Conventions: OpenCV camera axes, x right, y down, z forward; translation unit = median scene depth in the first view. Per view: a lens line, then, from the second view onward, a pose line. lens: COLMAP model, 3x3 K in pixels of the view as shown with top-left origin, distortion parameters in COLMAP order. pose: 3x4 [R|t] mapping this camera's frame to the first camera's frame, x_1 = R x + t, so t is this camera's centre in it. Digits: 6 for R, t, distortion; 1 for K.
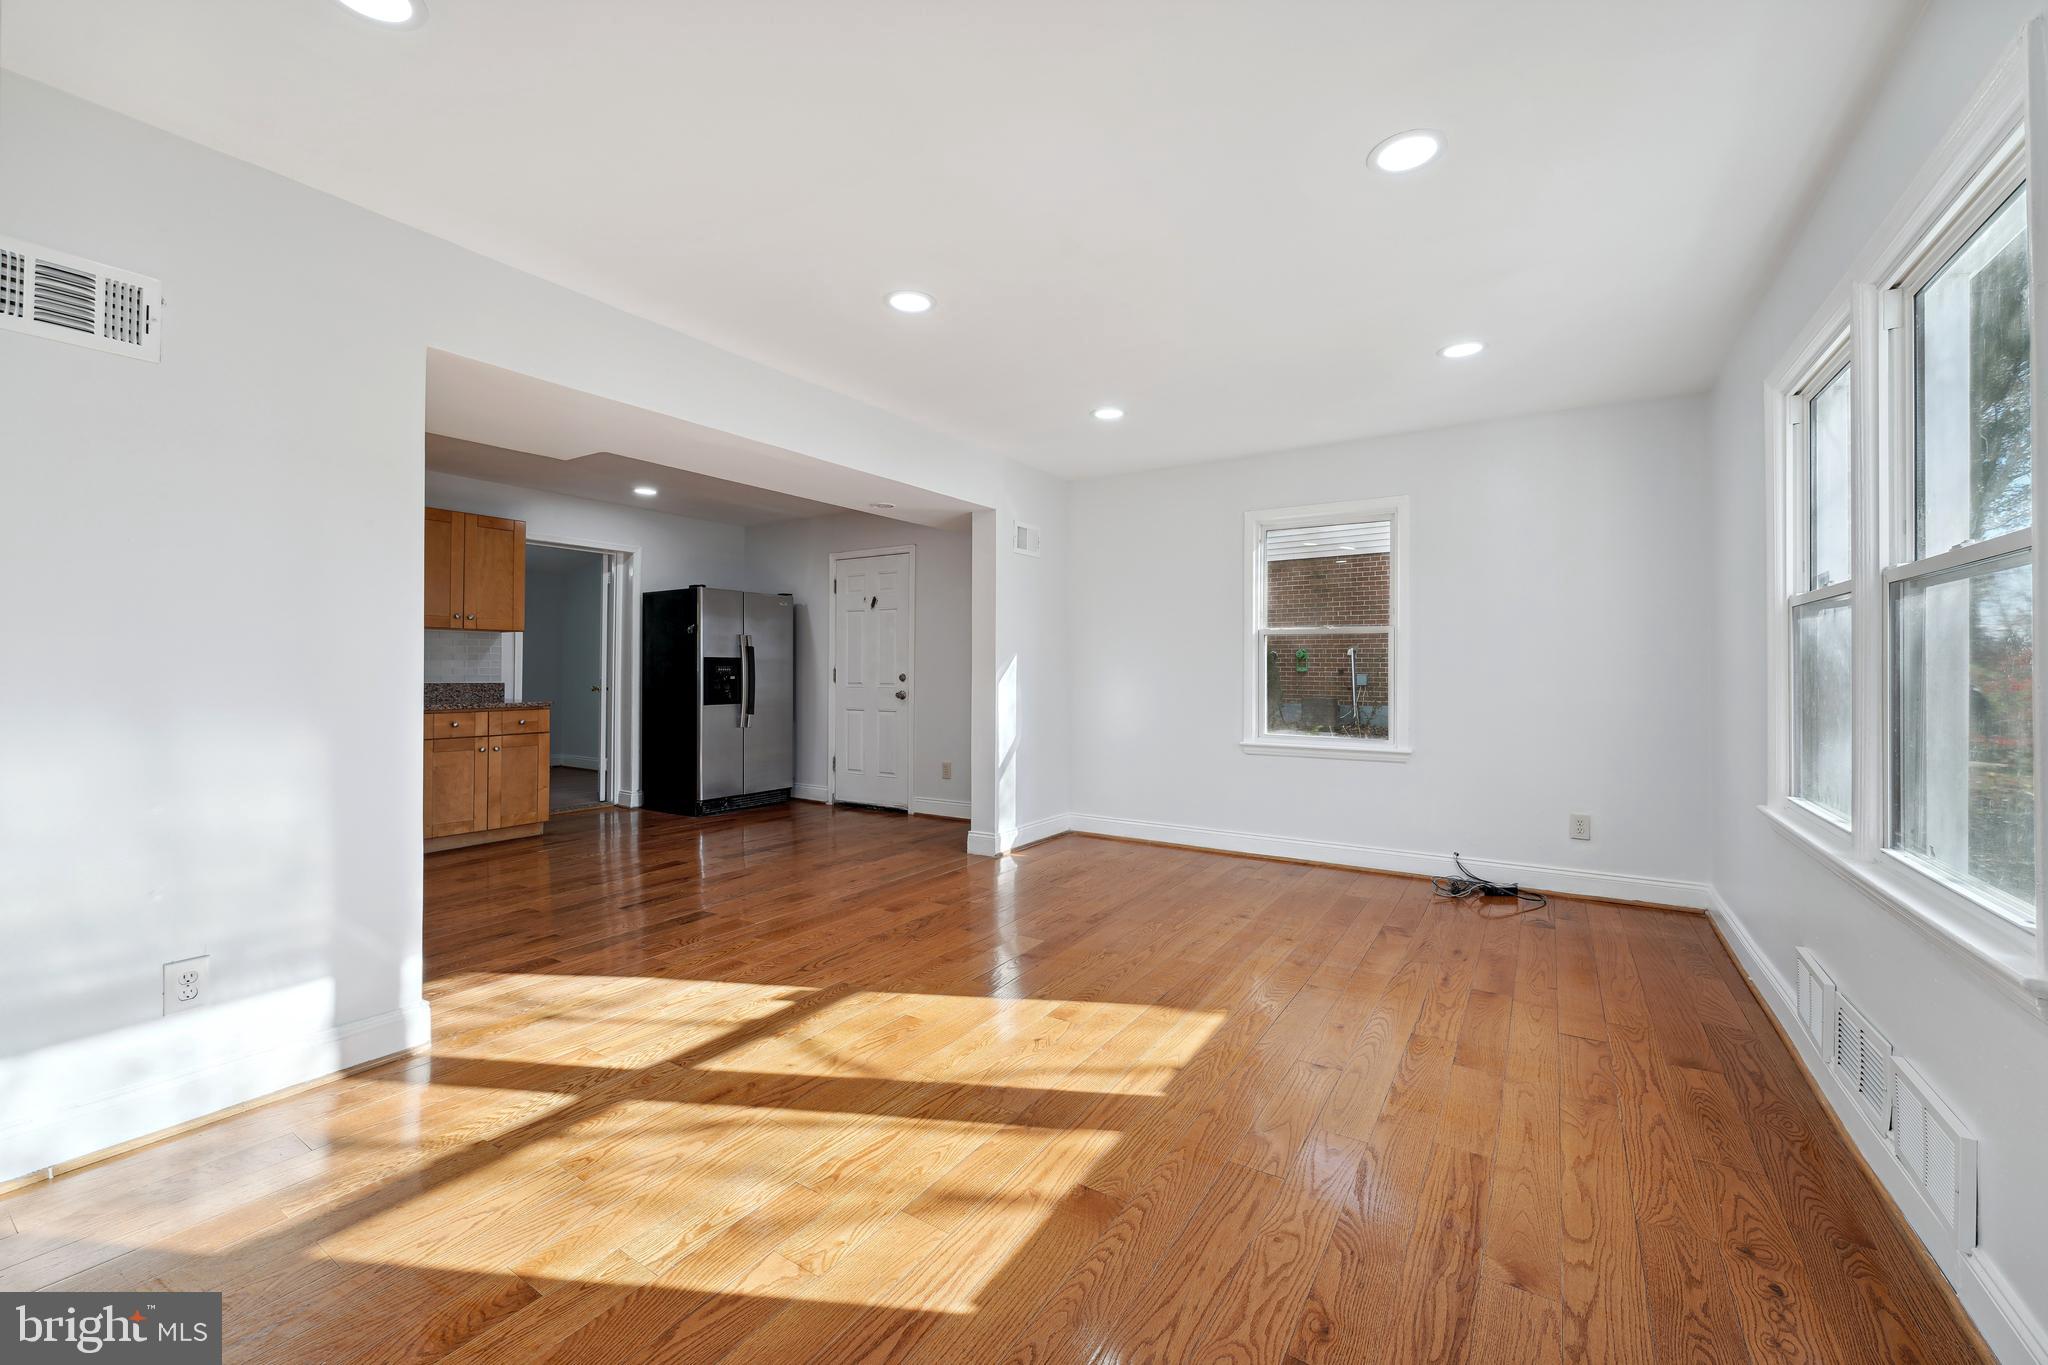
lens RADIAL K [[816.6, 0, 1030.7], [0, 816.6, 668.8], [0, 0, 1]] dist [-0.001818, 0.000064]
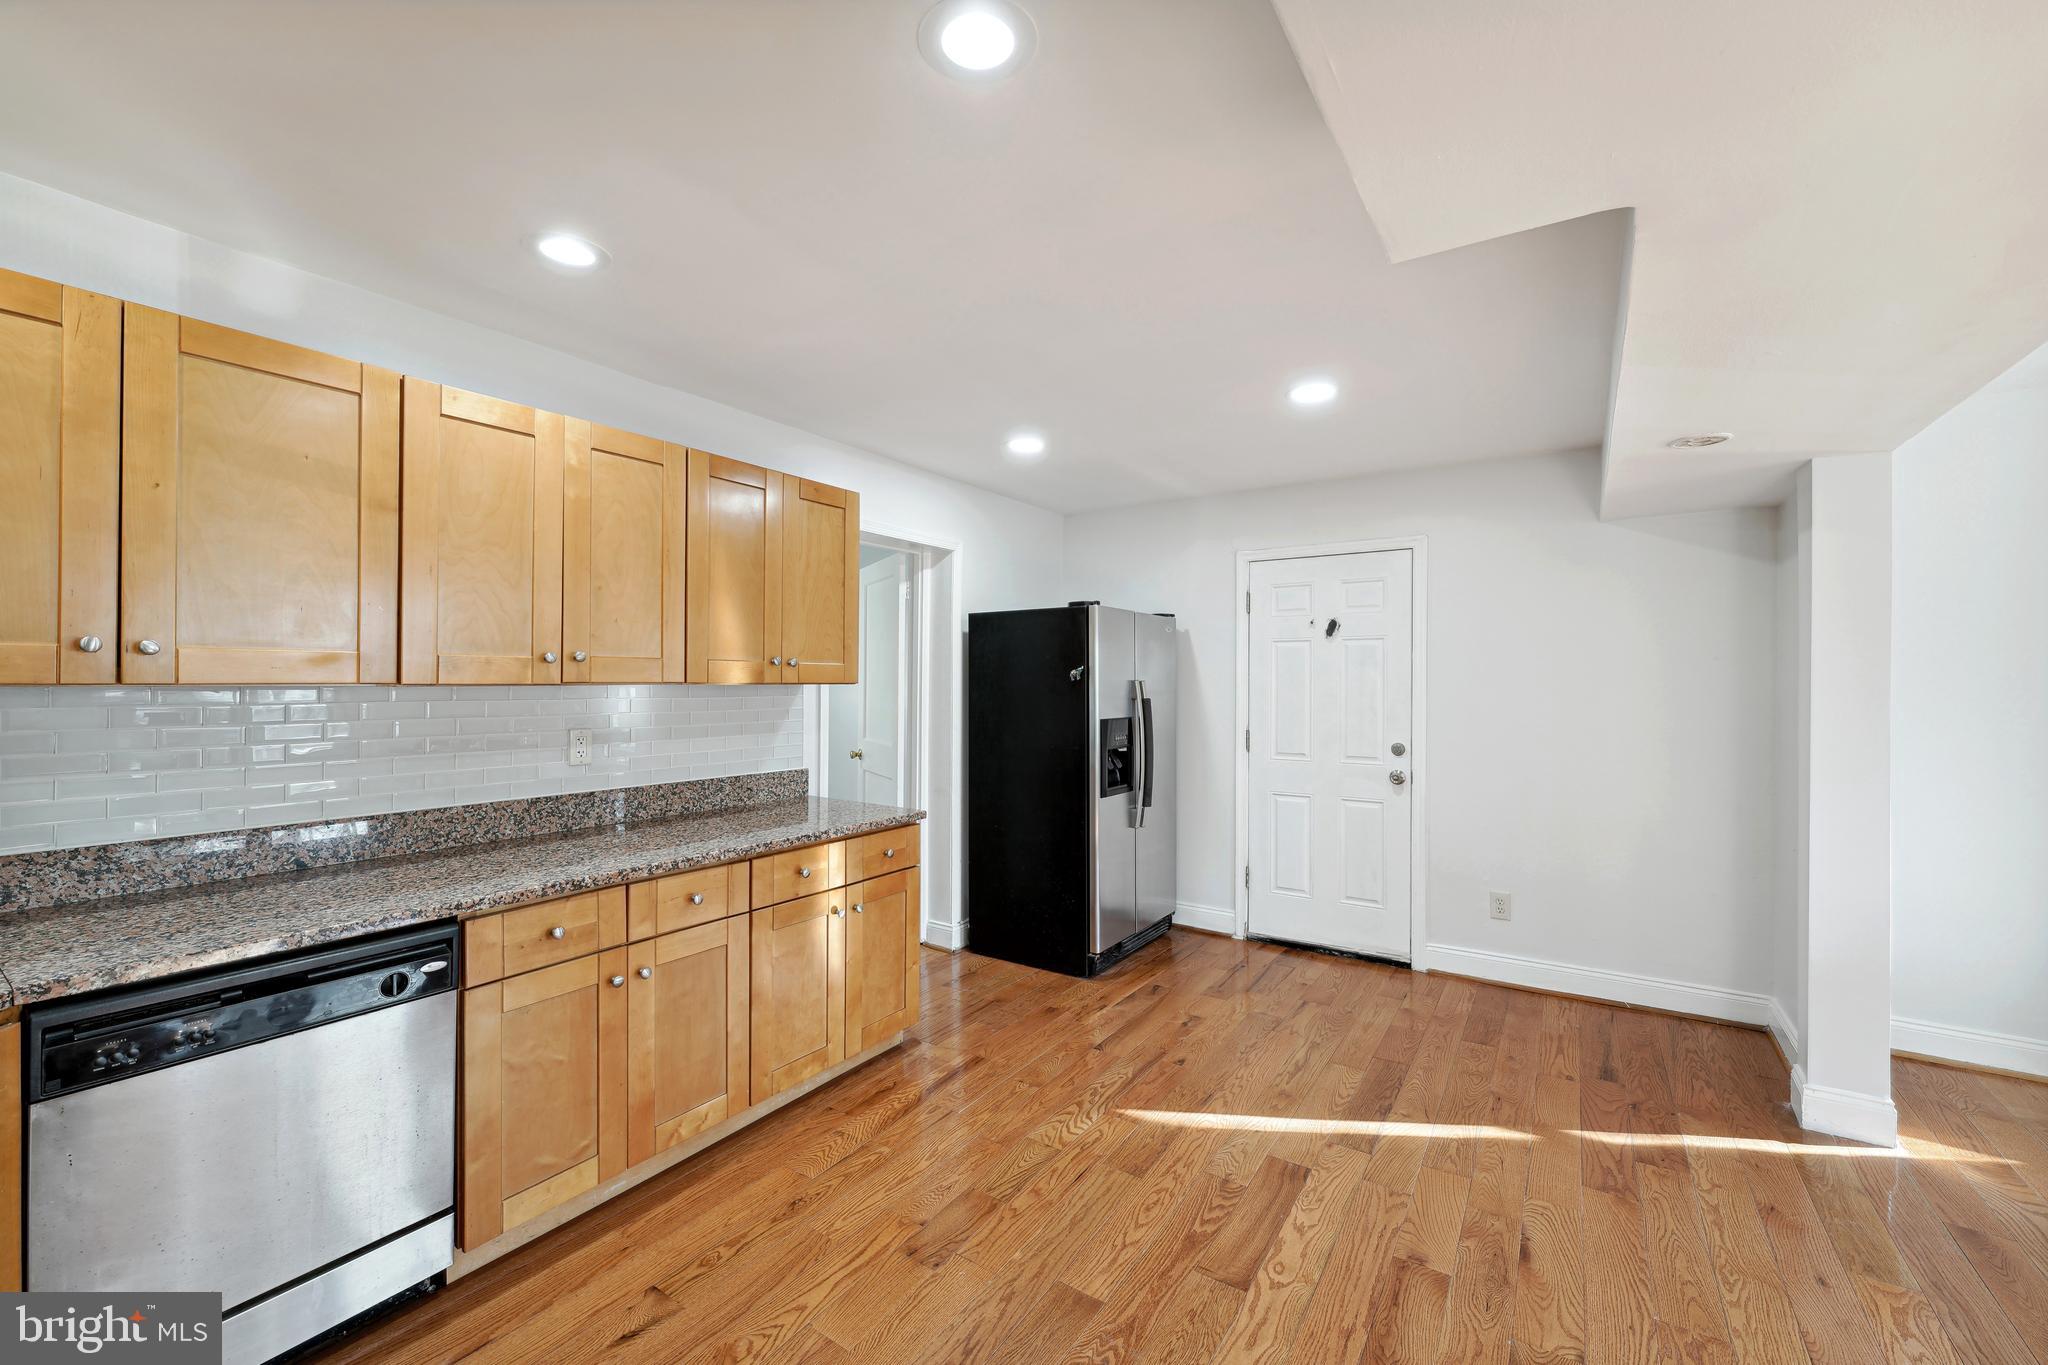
lens RADIAL K [[816.6, 0, 1026.8], [0, 816.6, 682.0], [0, 0, 1]] dist [-0.001818, 0.000064]
pose [[0.999604, -0.000189, -0.028155, -0.528719], [0.000251, 0.999998, 0.002191, -0.052505], [0.028155, -0.002197, 0.999601, 0.466014]]
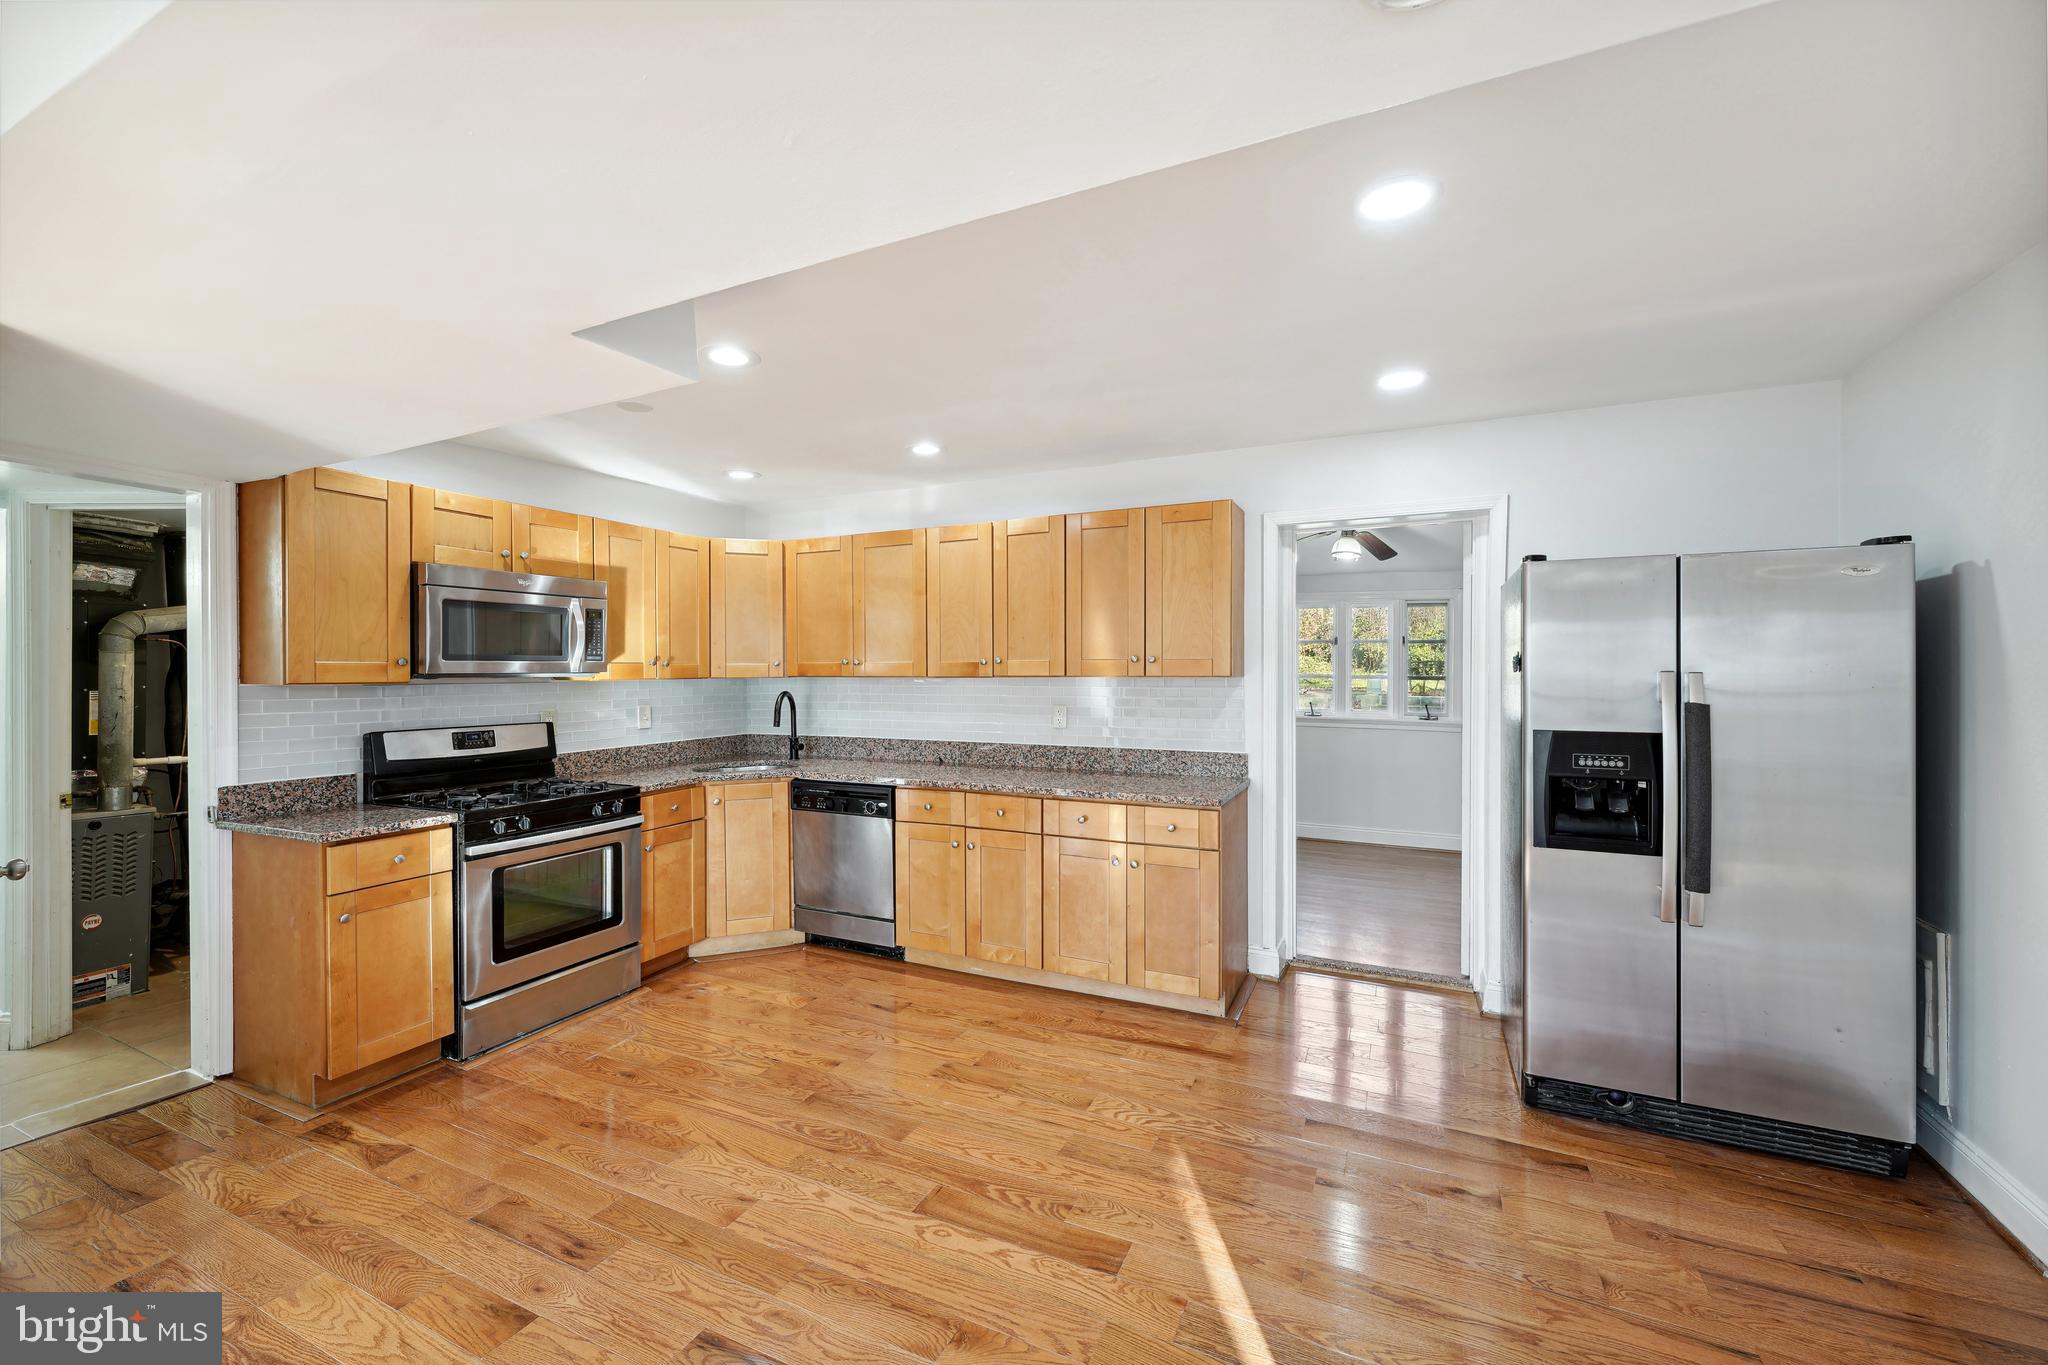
lens RADIAL K [[816.6, 0, 1023.8], [0, 816.6, 674.6], [0, 0, 1]] dist [-0.001818, 0.000064]
pose [[0.120708, -0.001867, -0.992686, -0.025250], [0.002884, 0.999995, -0.001530, -0.051084], [0.992684, -0.002678, 0.120713, 0.837213]]
